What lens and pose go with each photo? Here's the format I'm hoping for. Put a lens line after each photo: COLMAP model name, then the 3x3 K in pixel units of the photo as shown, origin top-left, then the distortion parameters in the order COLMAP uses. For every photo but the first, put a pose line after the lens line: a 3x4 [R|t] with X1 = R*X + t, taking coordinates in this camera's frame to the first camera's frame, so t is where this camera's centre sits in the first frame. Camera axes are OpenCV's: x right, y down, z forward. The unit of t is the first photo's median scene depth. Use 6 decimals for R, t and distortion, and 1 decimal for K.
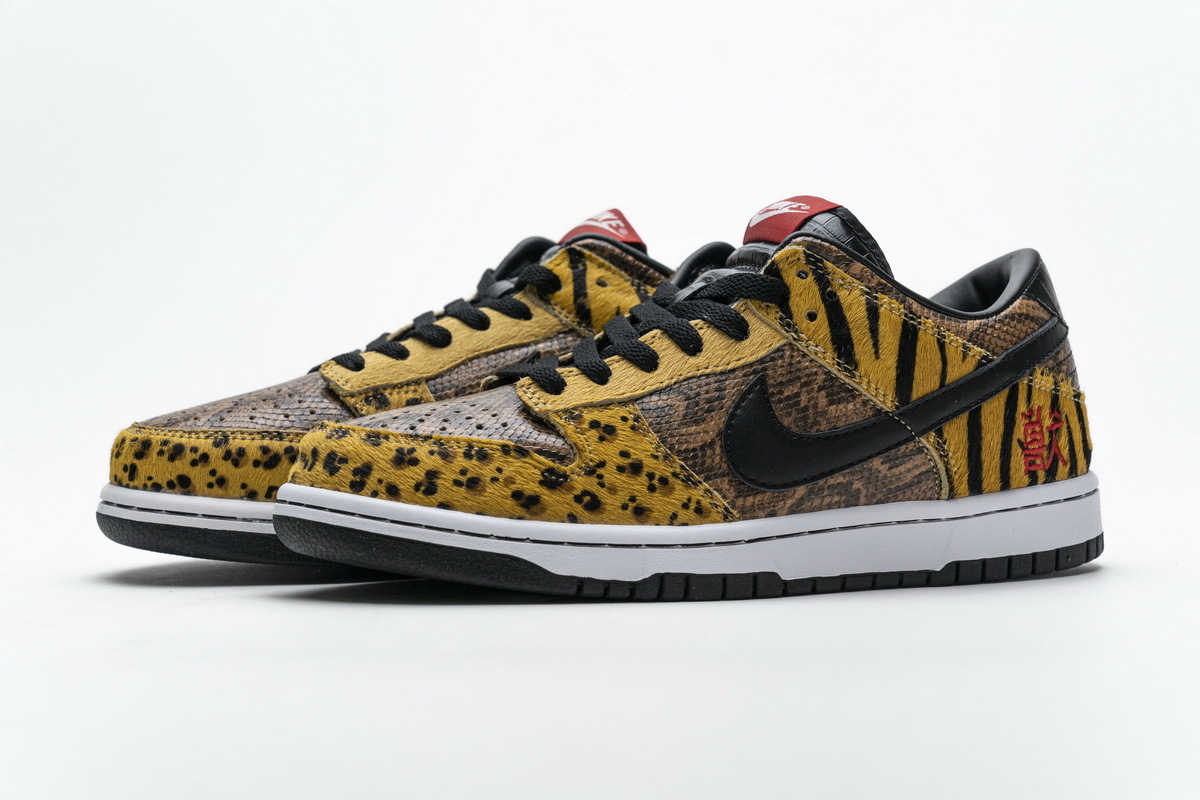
lens RADIAL K [[2175.3, 0, 609.1], [0, 2175.3, 405.9], [0, 0, 1]] dist [0.254007, 0.000000]
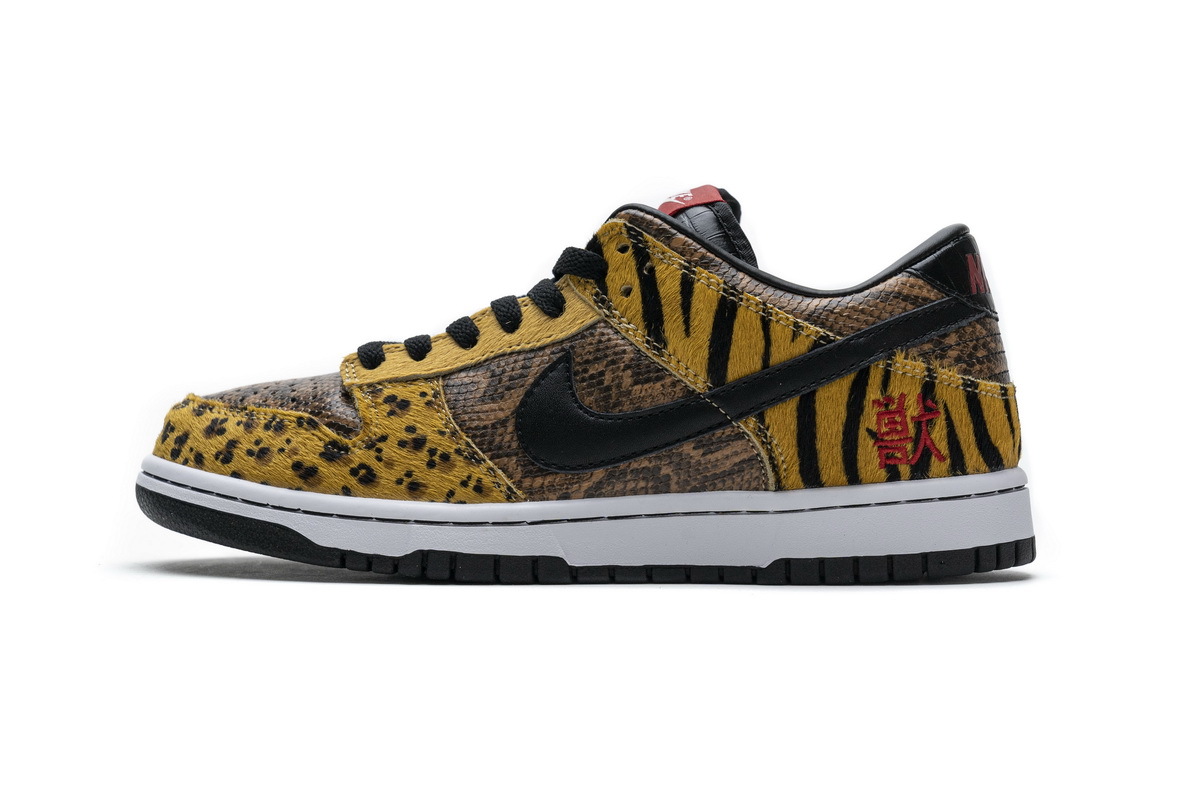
lens RADIAL K [[2175.3, 0, 592.3], [0, 2175.3, 392.8], [0, 0, 1]] dist [0.254007, 0.000000]
pose [[0.901988, 0.014763, -0.431509, 0.493189], [-0.027698, 0.999335, -0.023707, 0.026032], [0.430872, 0.033335, 0.901797, 0.138499]]
